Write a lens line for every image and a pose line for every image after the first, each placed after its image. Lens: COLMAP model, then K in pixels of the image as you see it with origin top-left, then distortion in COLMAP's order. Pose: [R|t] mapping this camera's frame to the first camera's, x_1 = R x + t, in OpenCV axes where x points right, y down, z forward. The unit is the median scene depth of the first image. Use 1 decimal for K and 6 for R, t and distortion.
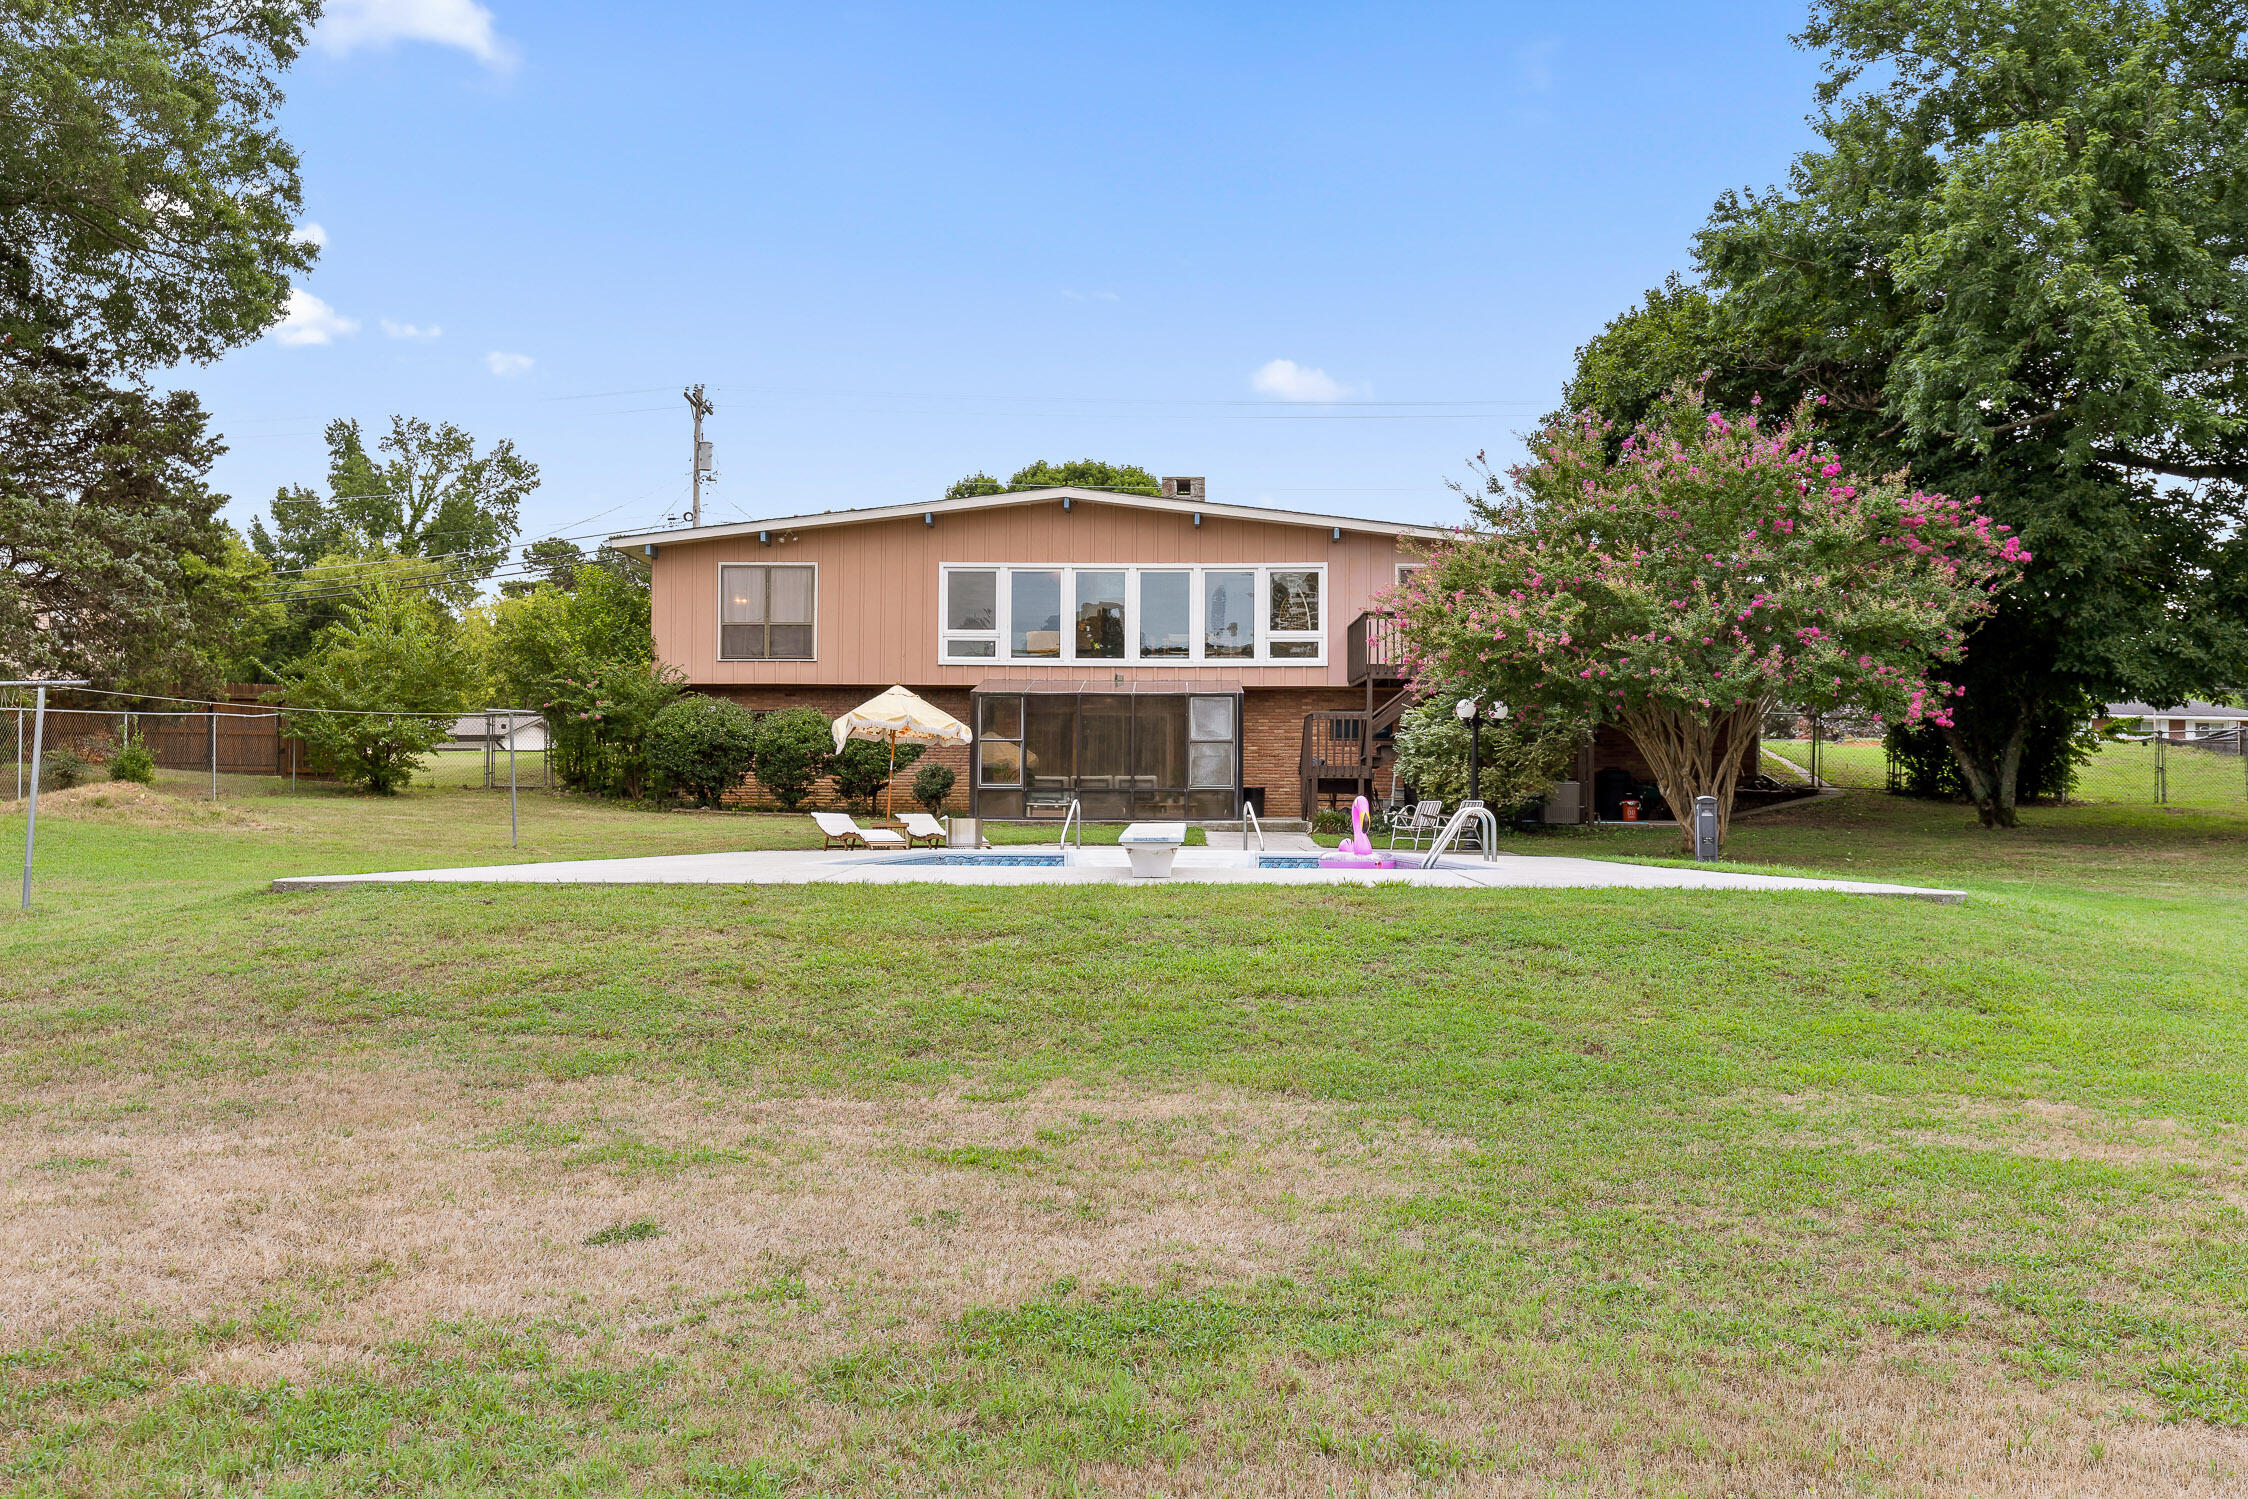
lens RADIAL K [[2198.9, 0, 1100.2], [0, 2198.9, 749.6], [0, 0, 1]] dist [0.021958, 0.000000]
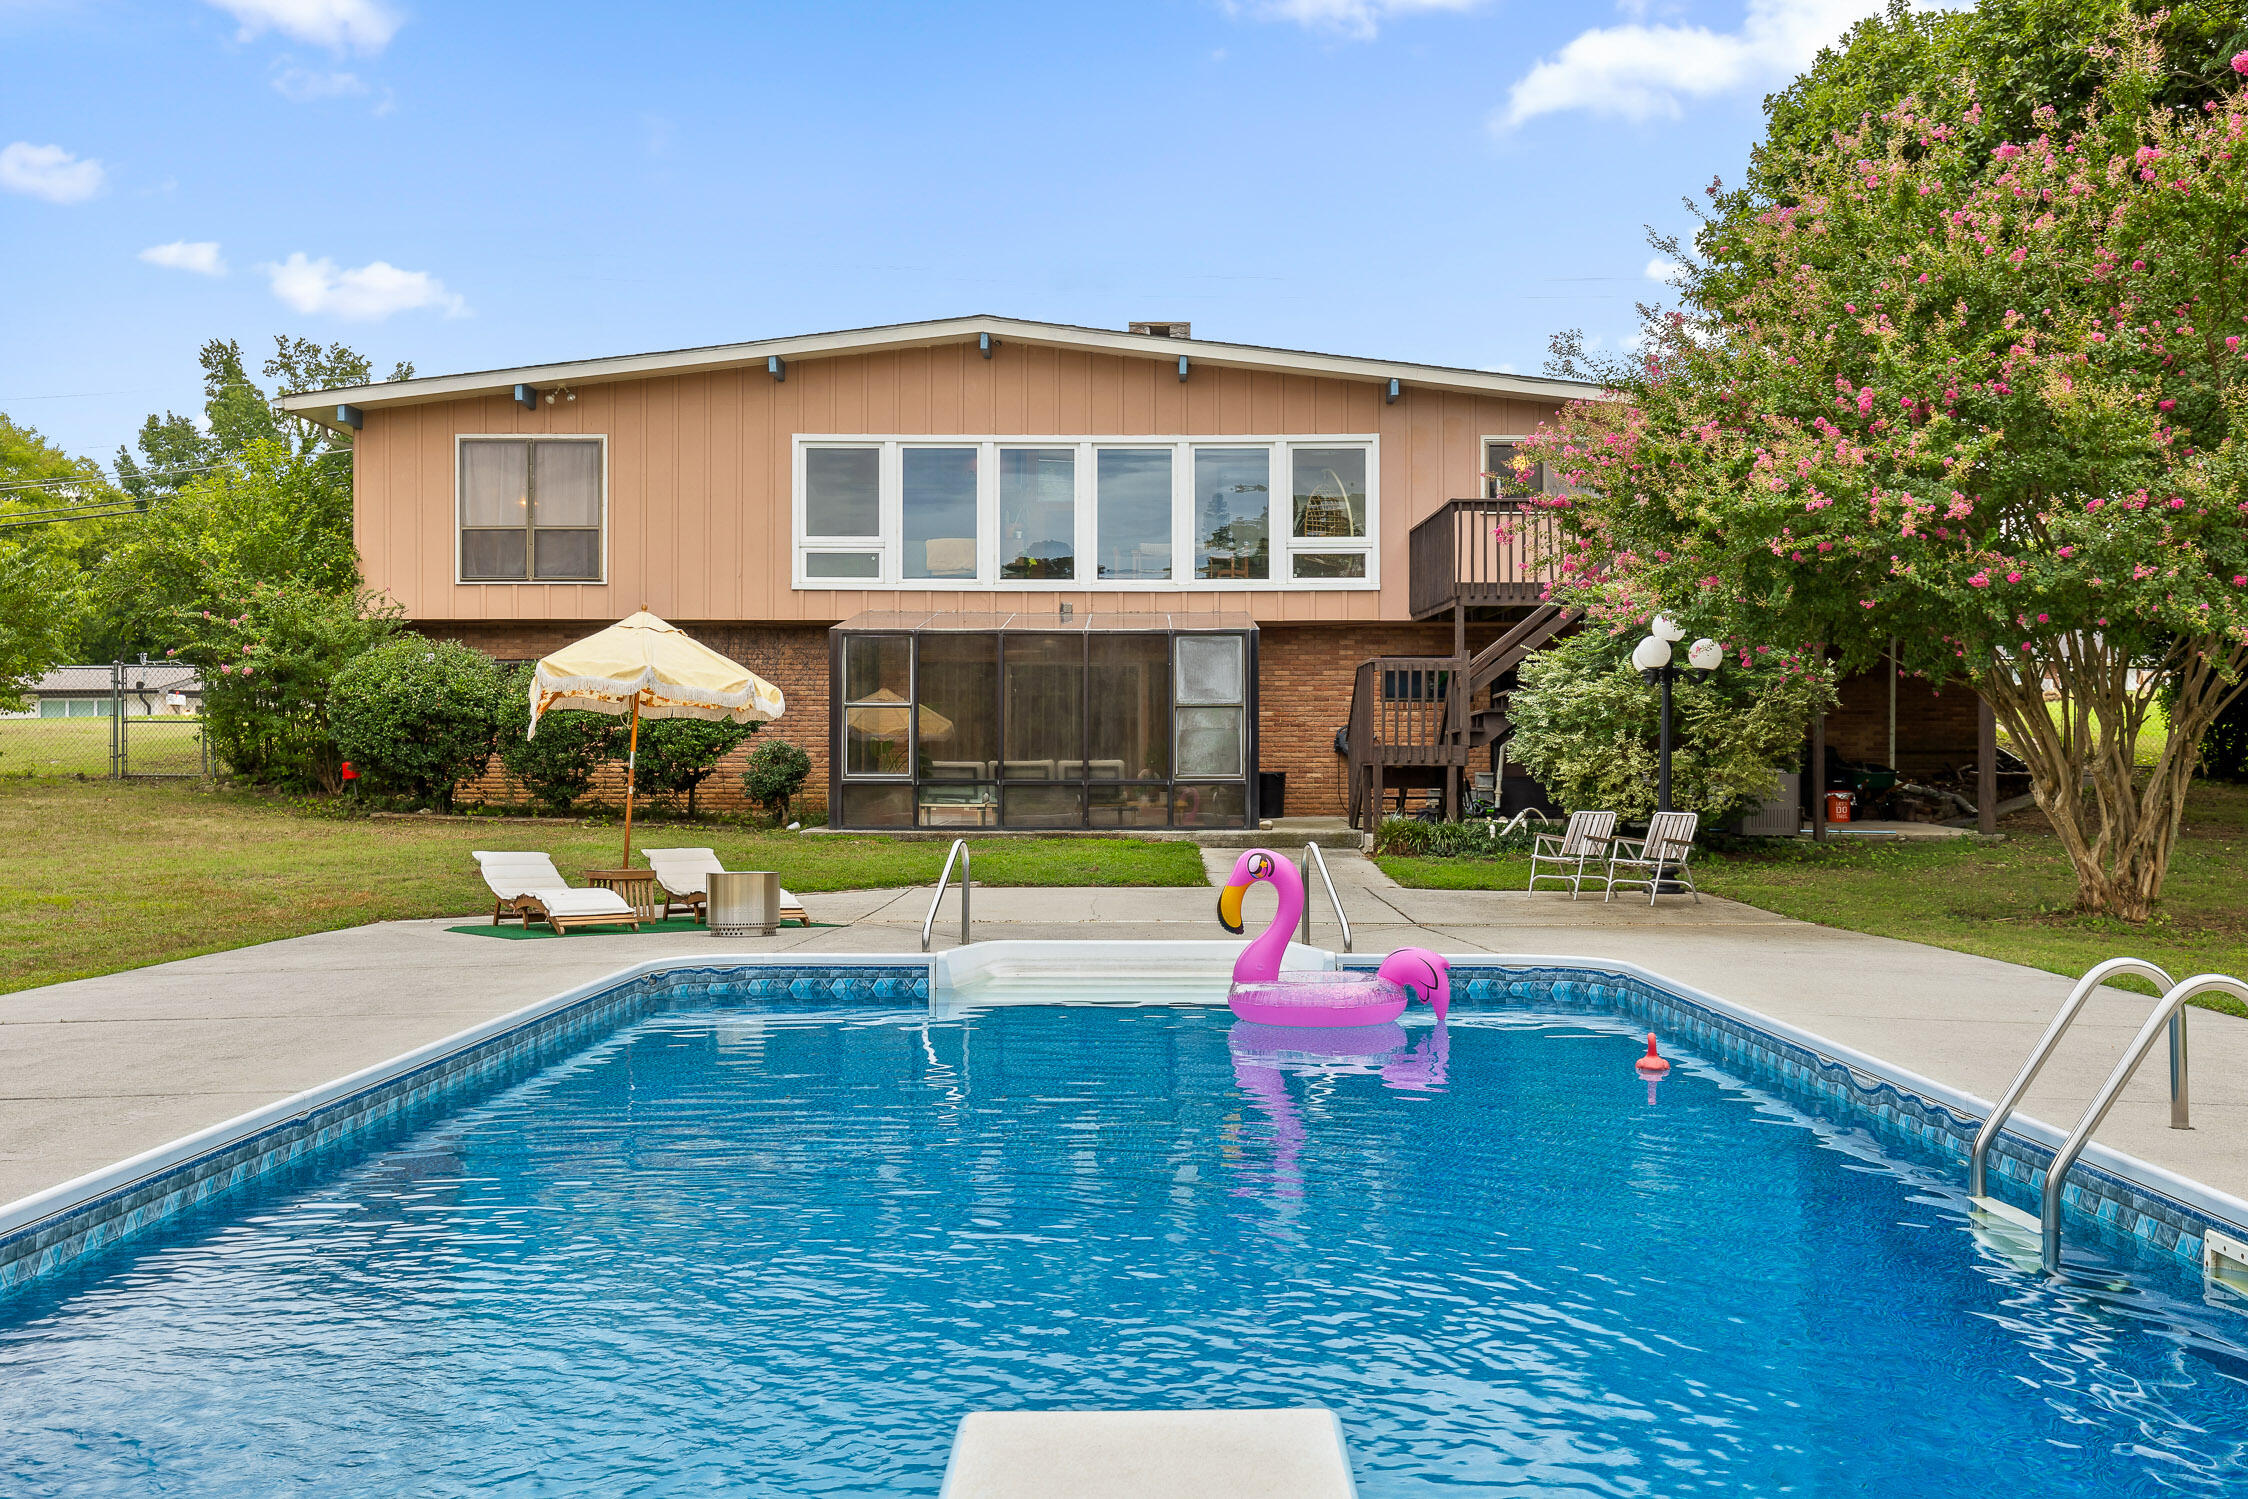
lens RADIAL K [[2198.9, 0, 1127.3], [0, 2198.9, 754.1], [0, 0, 1]] dist [0.021958, 0.000000]
pose [[0.999585, -0.004648, 0.028434, 0.008263], [0.003931, 0.999674, 0.025230, -0.005633], [-0.028542, -0.025107, 0.999277, 0.345753]]
